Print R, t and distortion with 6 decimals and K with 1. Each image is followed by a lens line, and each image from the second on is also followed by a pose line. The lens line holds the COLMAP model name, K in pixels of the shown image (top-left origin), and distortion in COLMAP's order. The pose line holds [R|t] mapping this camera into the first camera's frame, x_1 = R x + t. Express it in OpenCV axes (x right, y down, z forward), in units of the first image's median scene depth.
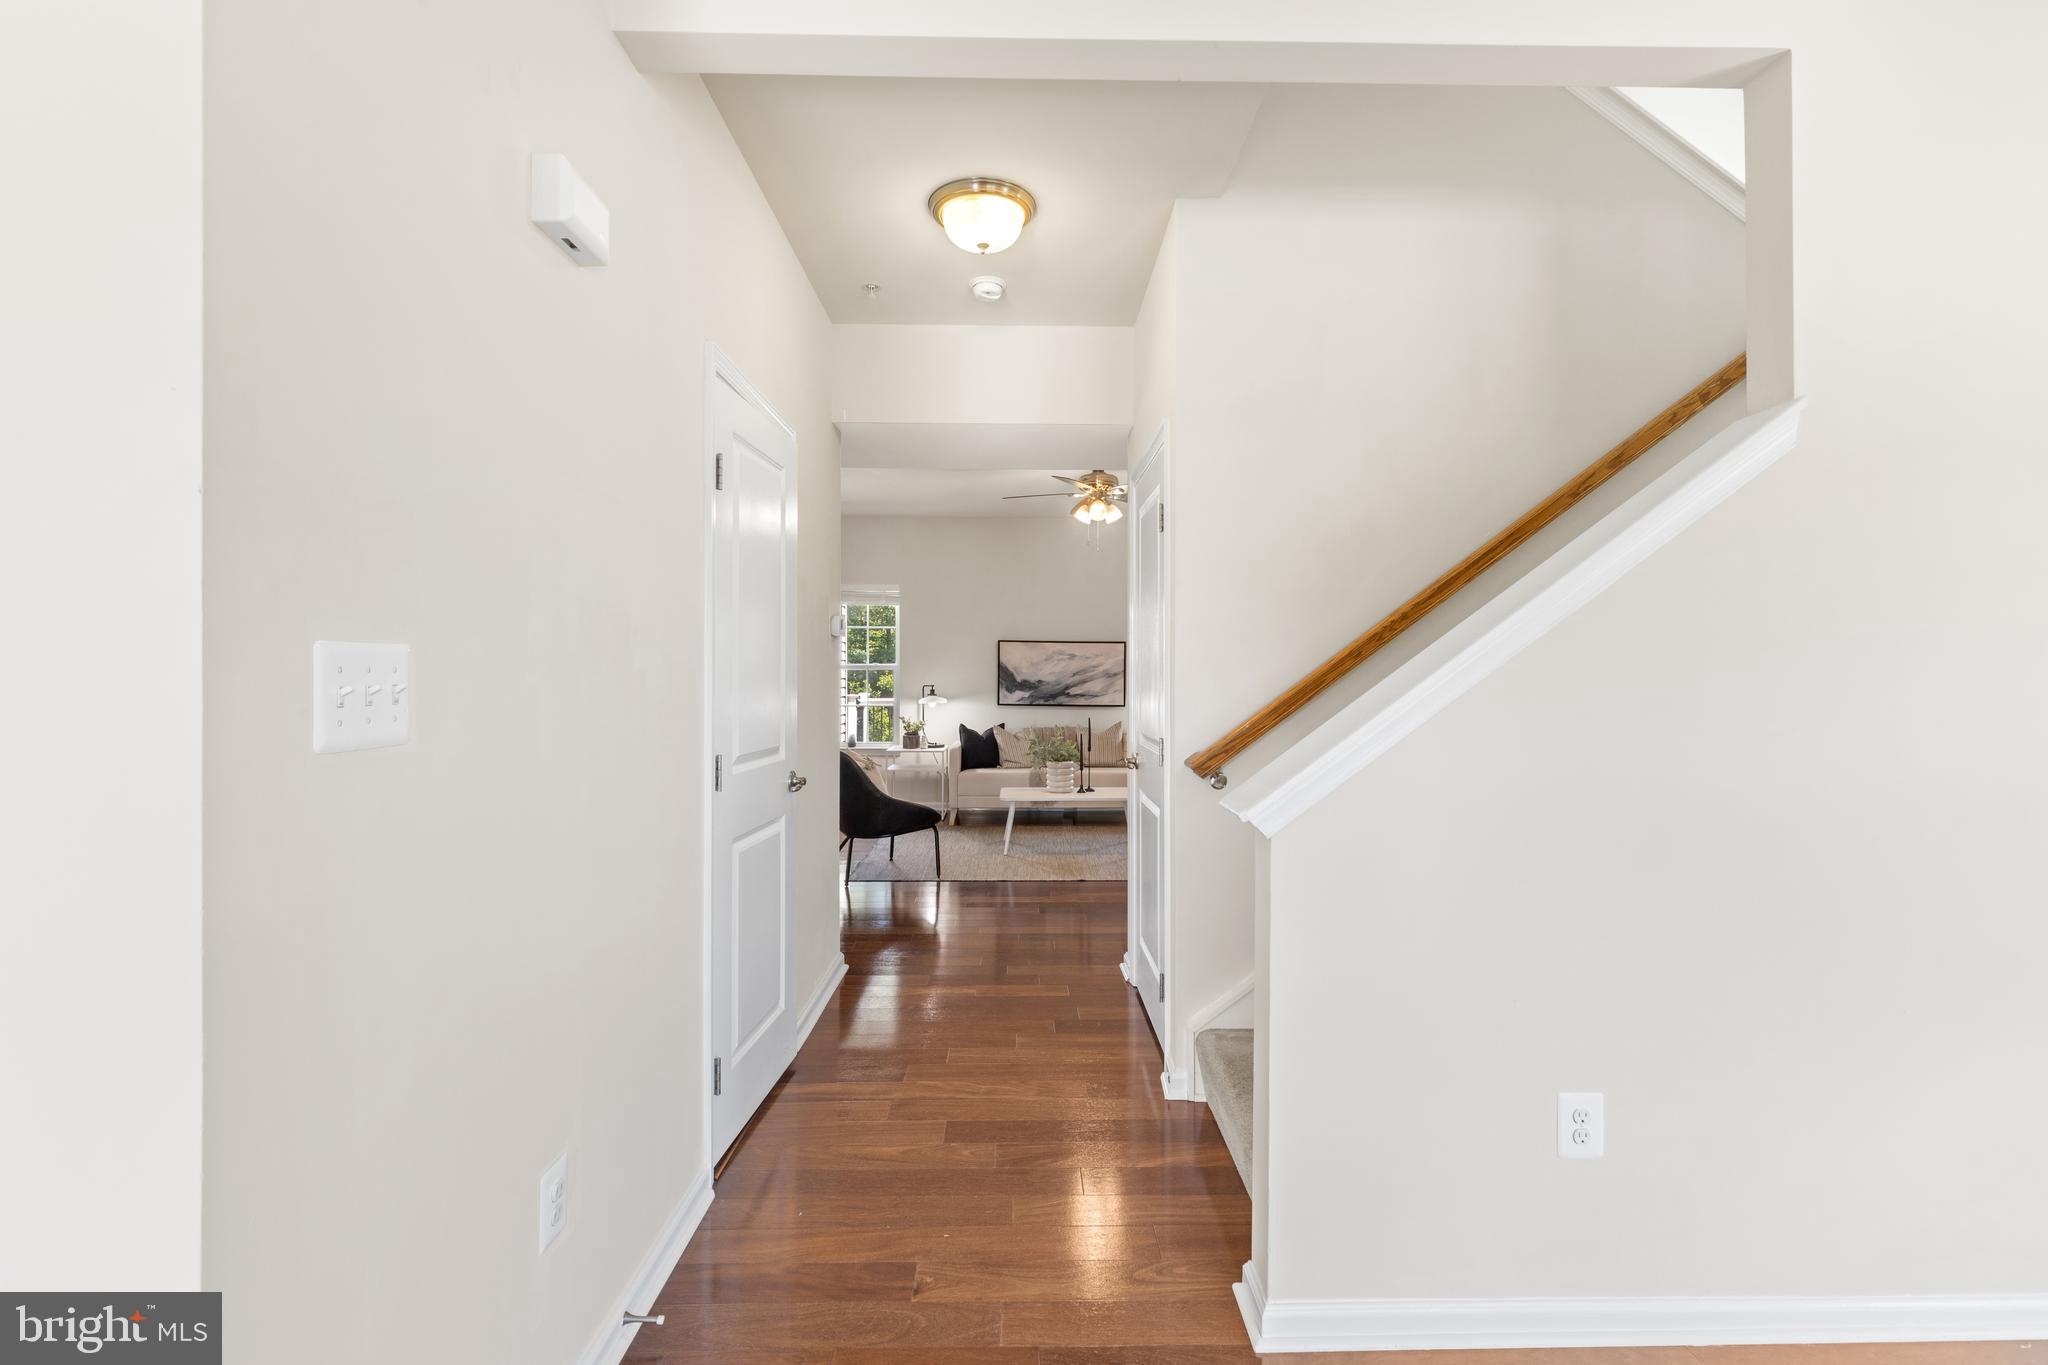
lens RADIAL K [[915.9, 0, 1028.7], [0, 915.9, 668.1], [0, 0, 1]] dist [0.003740, -0.000009]
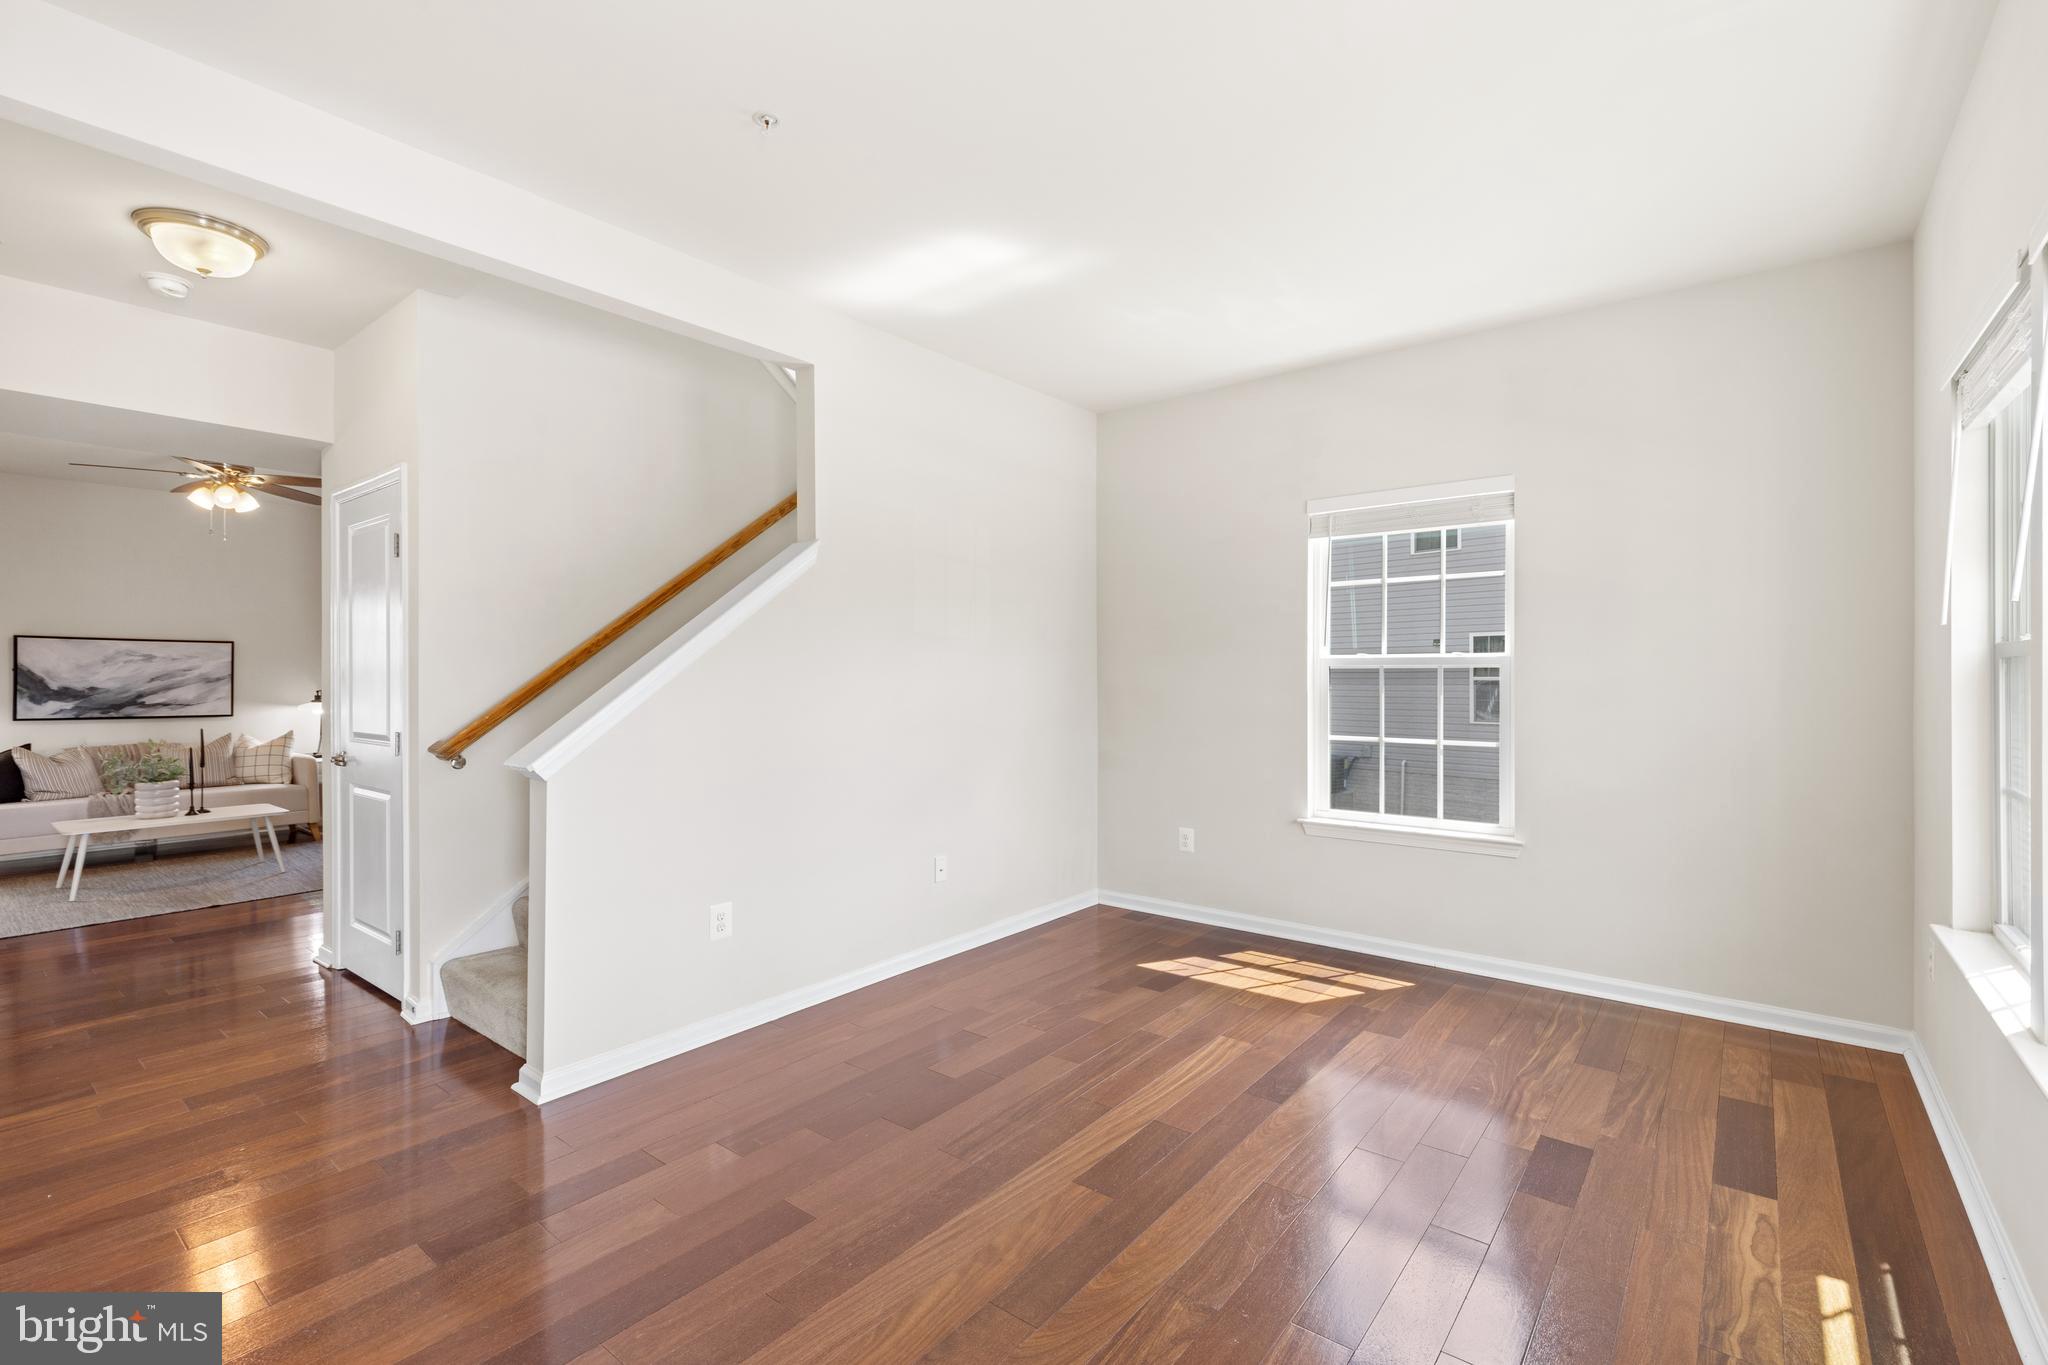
lens RADIAL K [[911.9, 0, 1029.2], [0, 911.9, 678.0], [0, 0, 1]] dist [0.001867, -0.000044]
pose [[0.633276, -0.004948, 0.773910, -0.110233], [-0.000694, 0.999976, 0.006962, -0.000935], [-0.773926, -0.004946, 0.633257, -0.166342]]
